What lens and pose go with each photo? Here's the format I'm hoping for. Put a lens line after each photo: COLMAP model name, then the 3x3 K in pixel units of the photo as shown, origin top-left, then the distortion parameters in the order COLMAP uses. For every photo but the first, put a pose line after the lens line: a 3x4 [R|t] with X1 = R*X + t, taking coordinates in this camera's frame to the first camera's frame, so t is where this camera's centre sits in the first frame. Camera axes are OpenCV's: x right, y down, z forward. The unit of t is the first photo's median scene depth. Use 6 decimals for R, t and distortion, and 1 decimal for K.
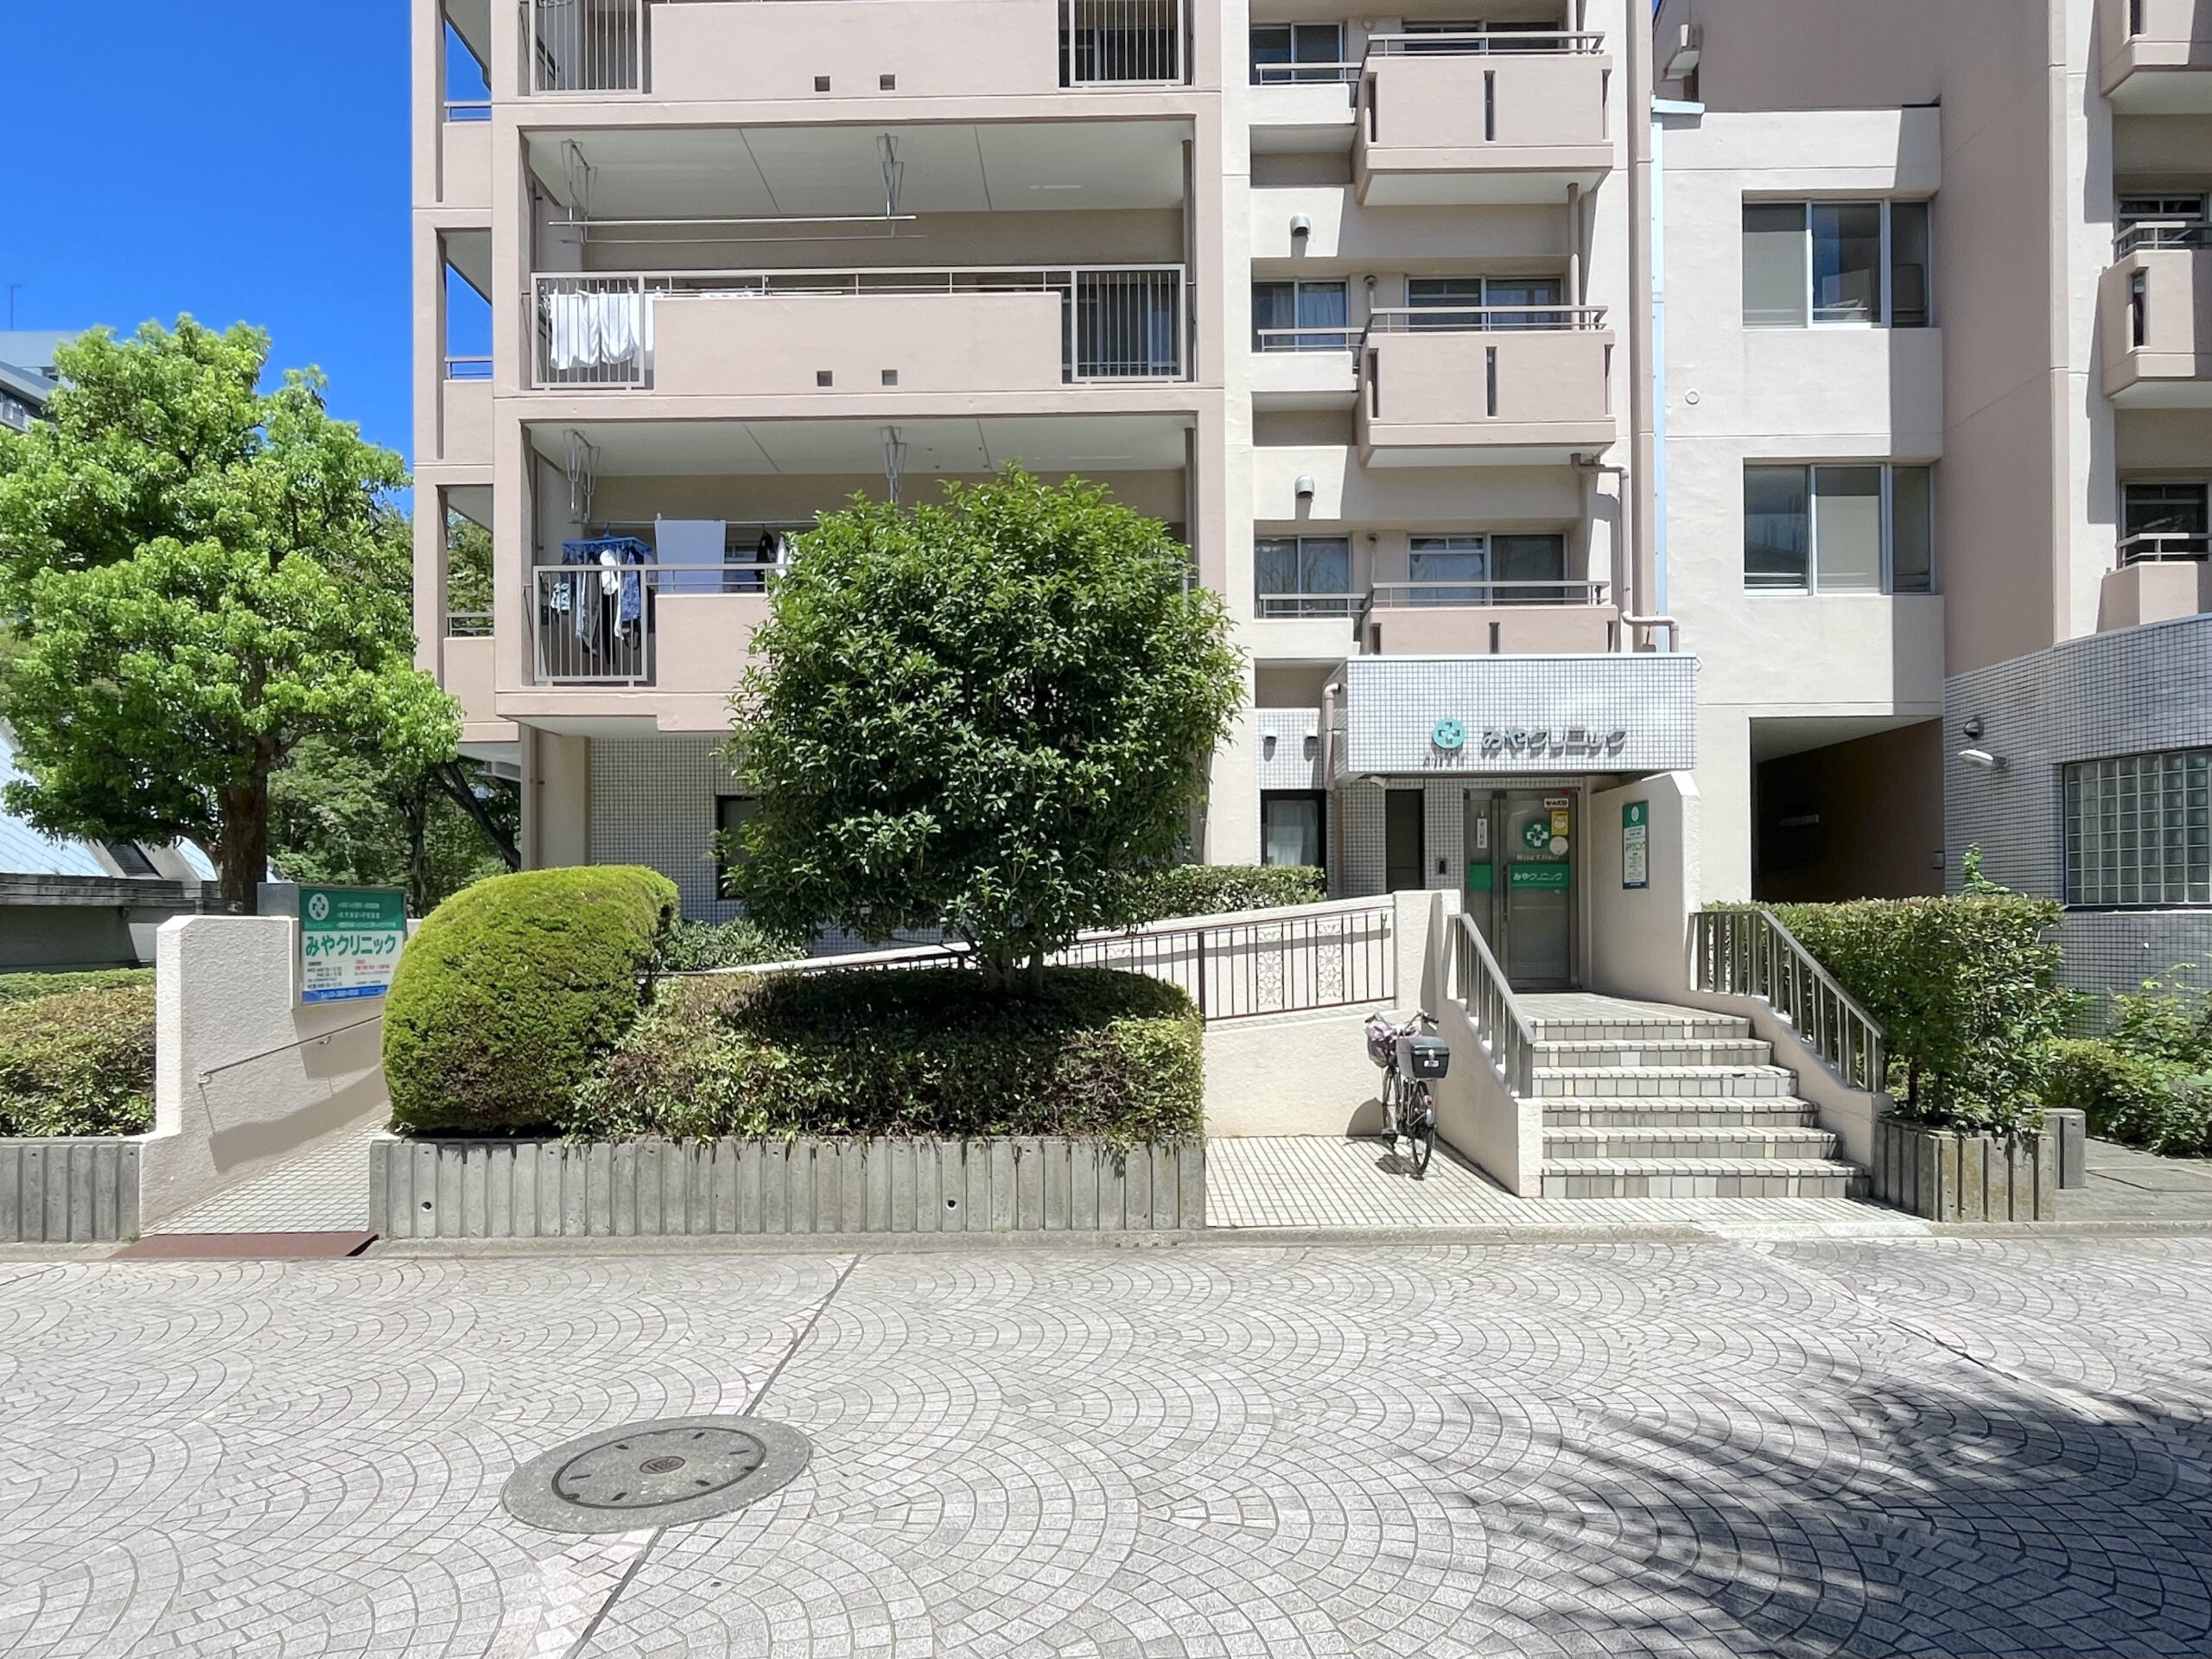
lens RADIAL K [[1253.1, 0, 1133.6], [0, 1253.1, 925.5], [0, 0, 1]] dist [-0.001912, -0.000180]
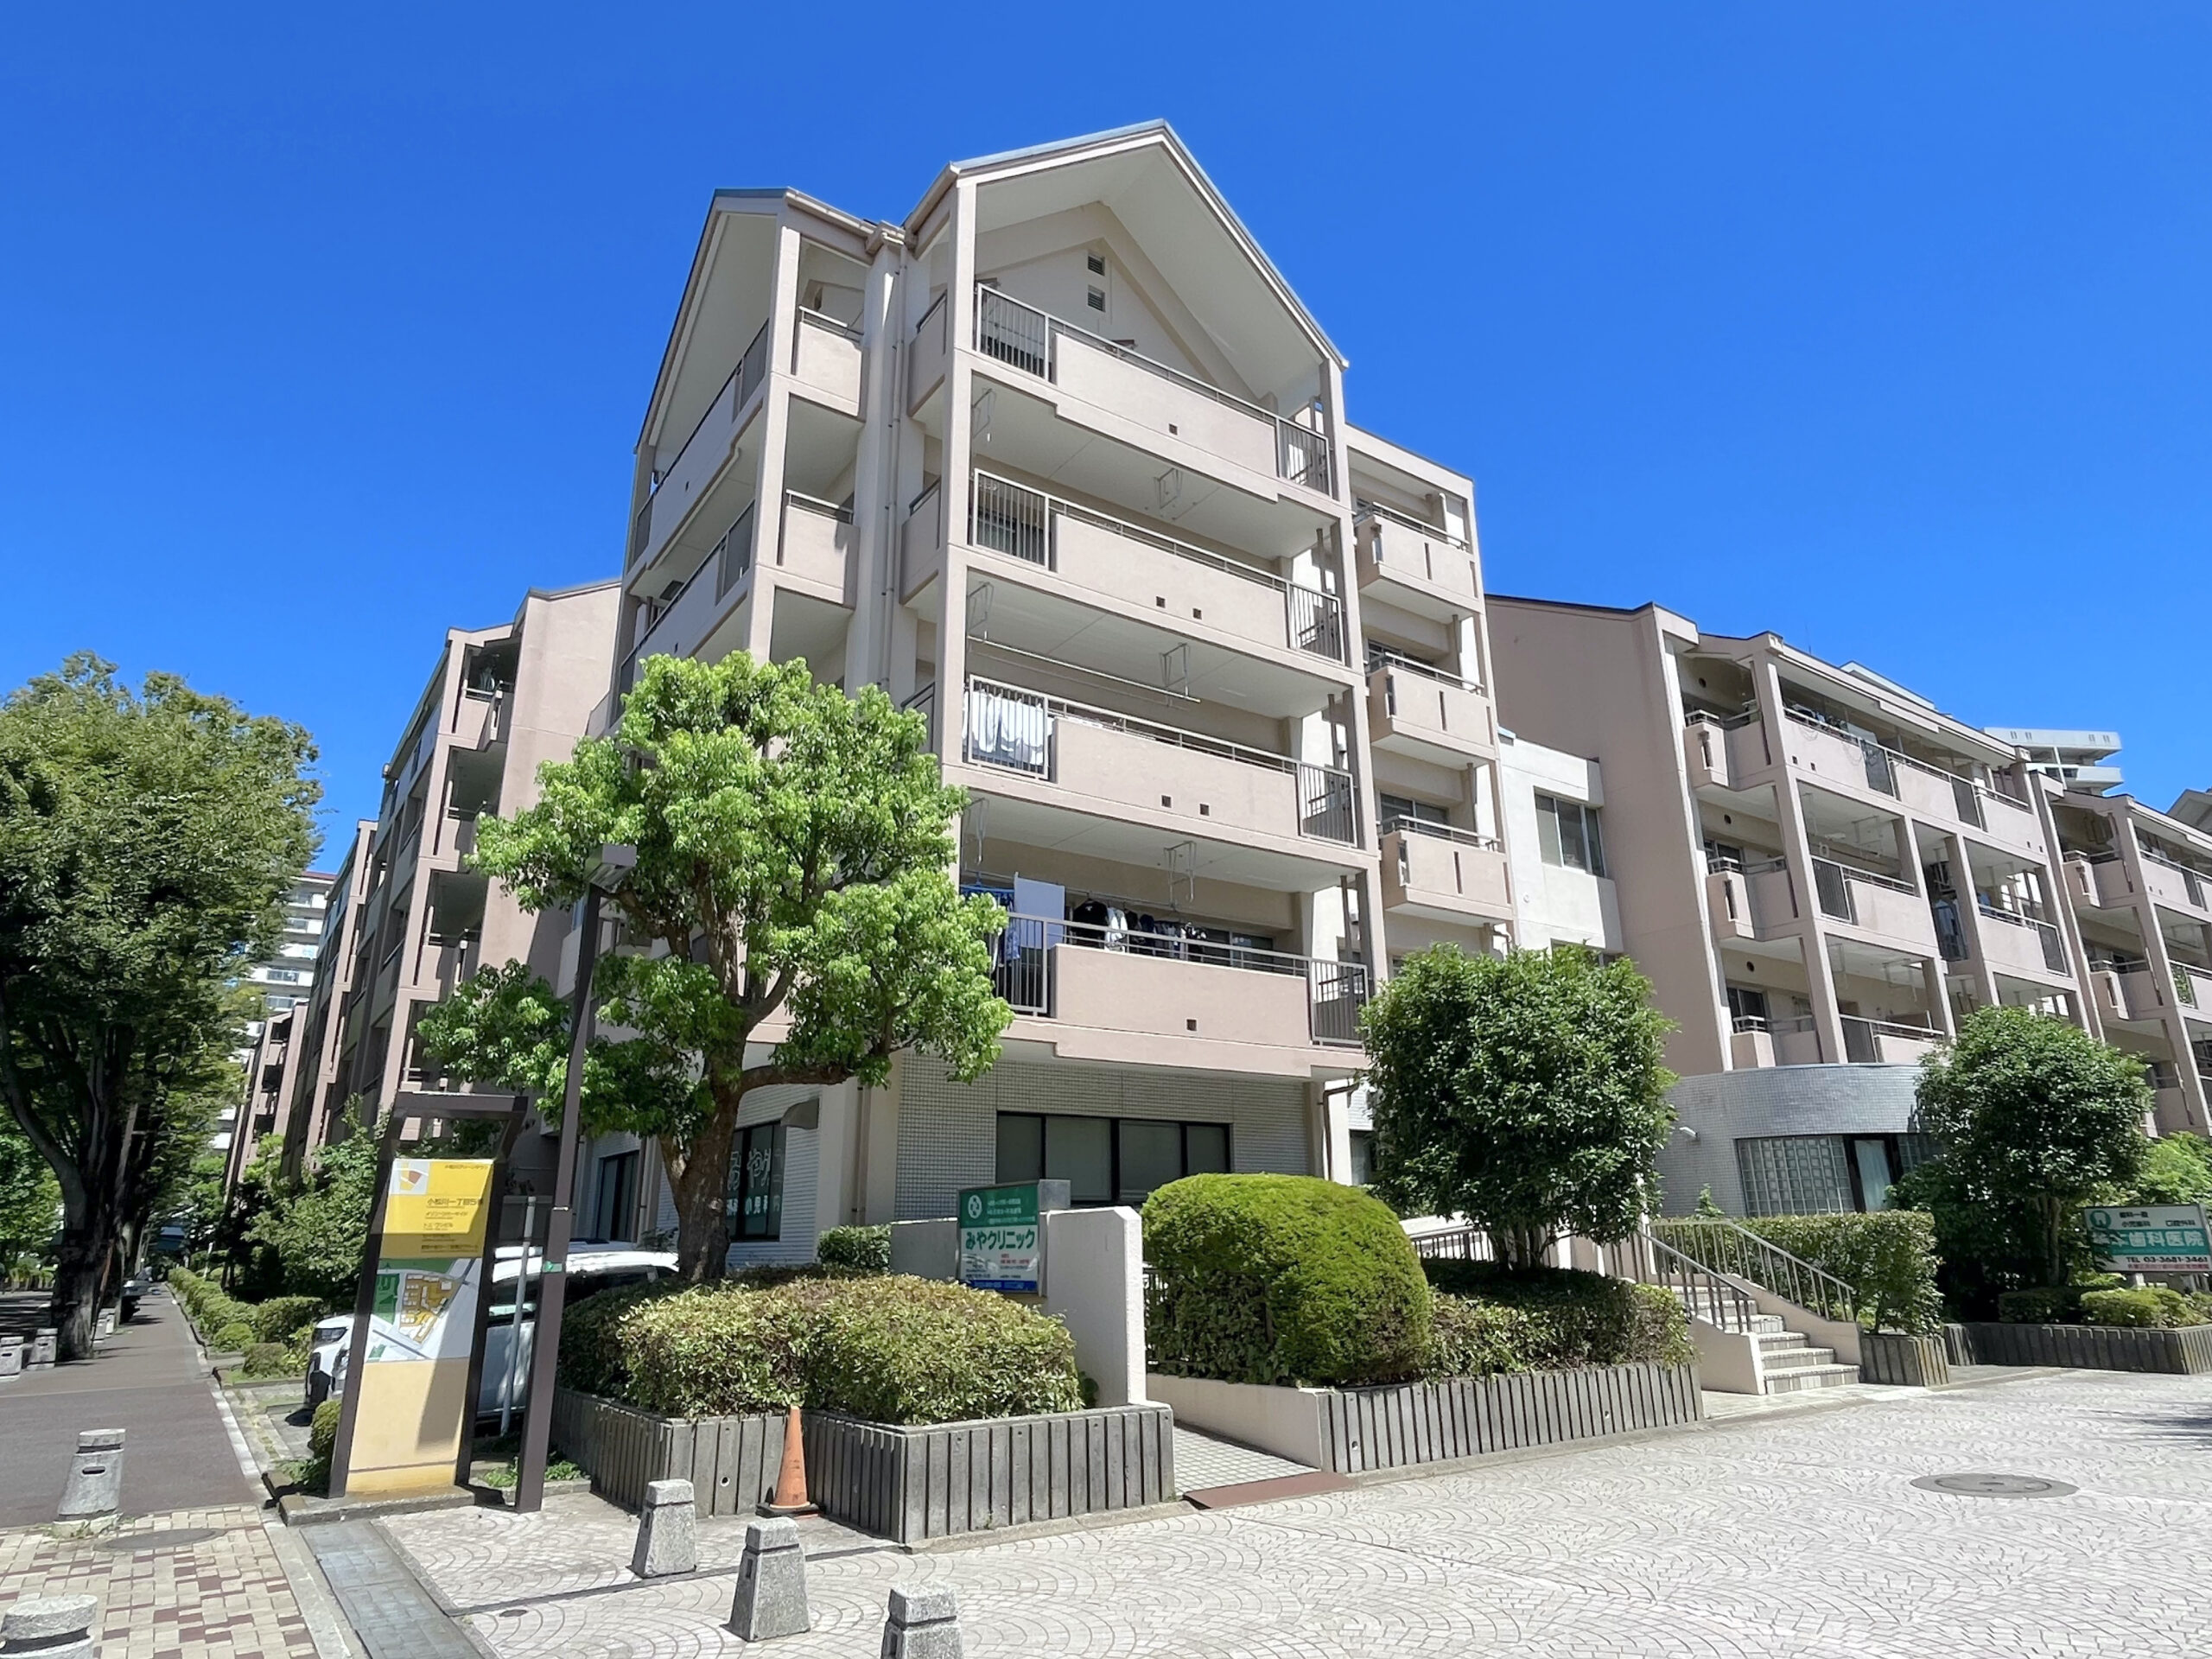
lens RADIAL K [[1297.0, 0, 1117.5], [0, 1297.0, 837.7], [0, 0, 1]] dist [0.003542, -0.002280]
pose [[0.817639, 0.172810, 0.549184, -1.042596], [0.006518, 0.951050, -0.308967, 0.027215], [-0.575694, 0.256203, 0.776490, -0.033958]]
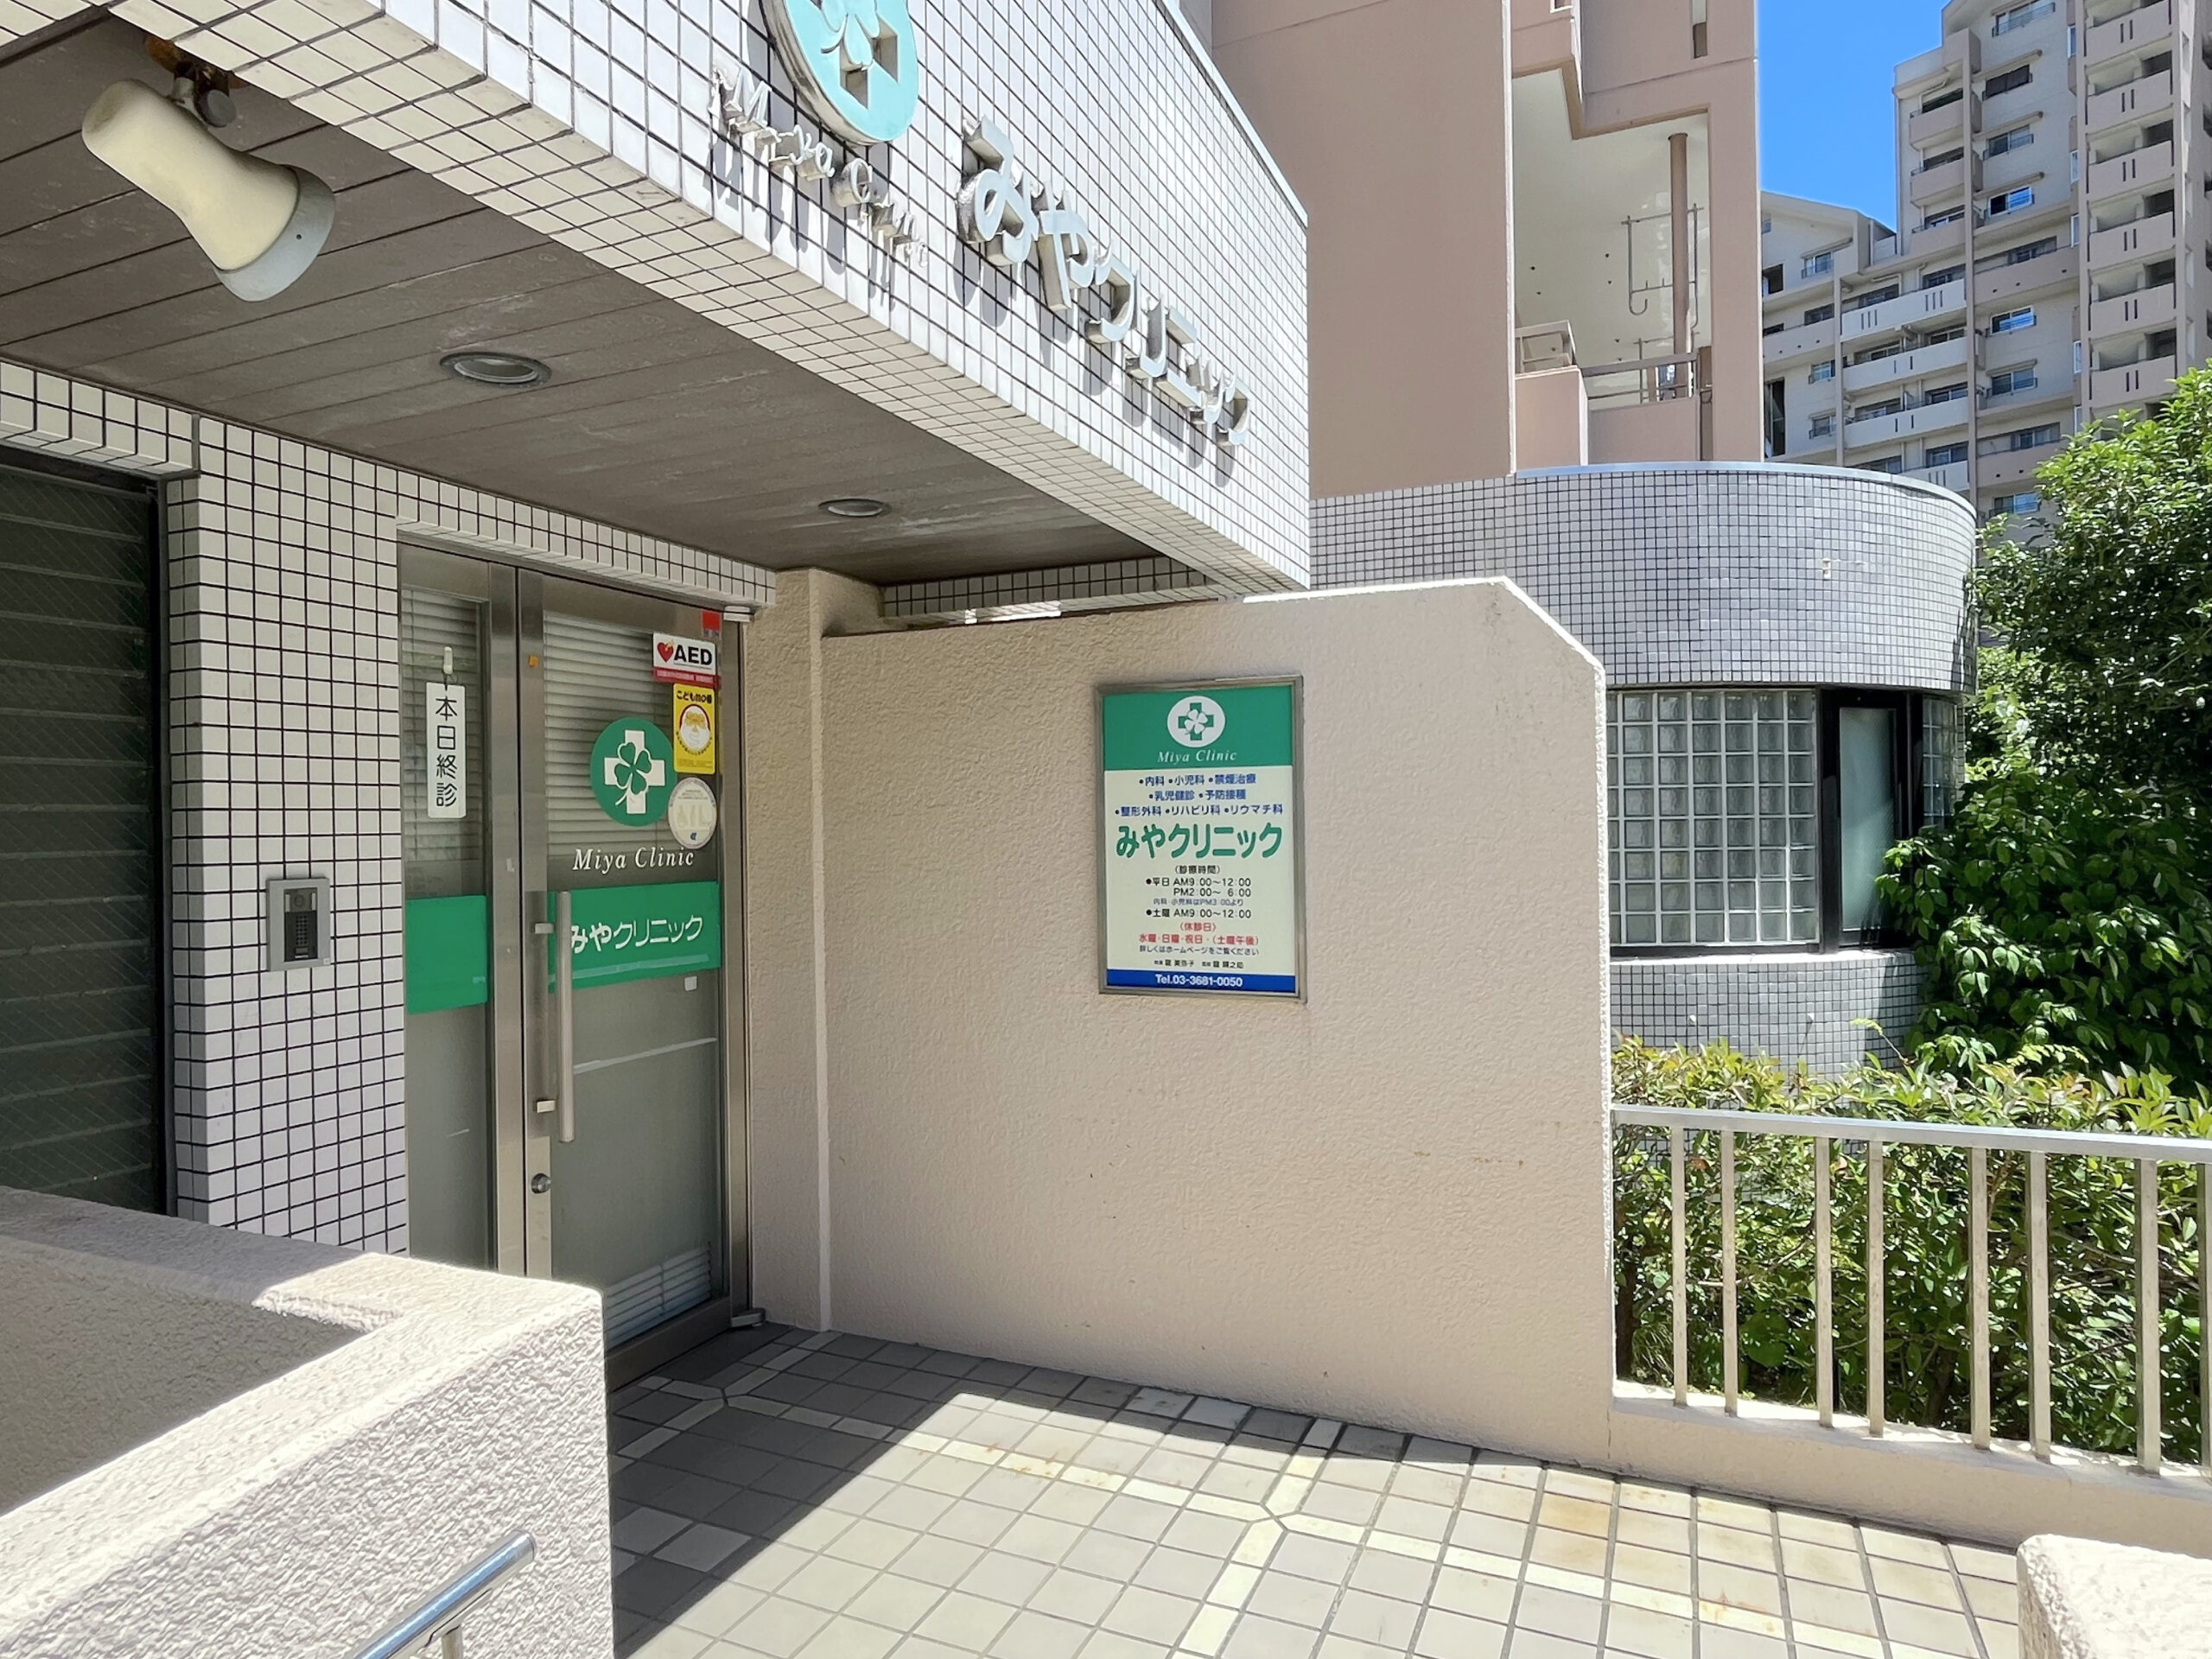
lens RADIAL K [[1297.0, 0, 1093.5], [0, 1297.0, 825.2], [0, 0, 1]] dist [0.003542, -0.002280]
pose [[0.402655, 0.000405, 0.915352, 0.134394], [0.012480, 0.999905, -0.005933, -0.066666], [-0.915267, 0.013813, 0.402611, 0.922522]]
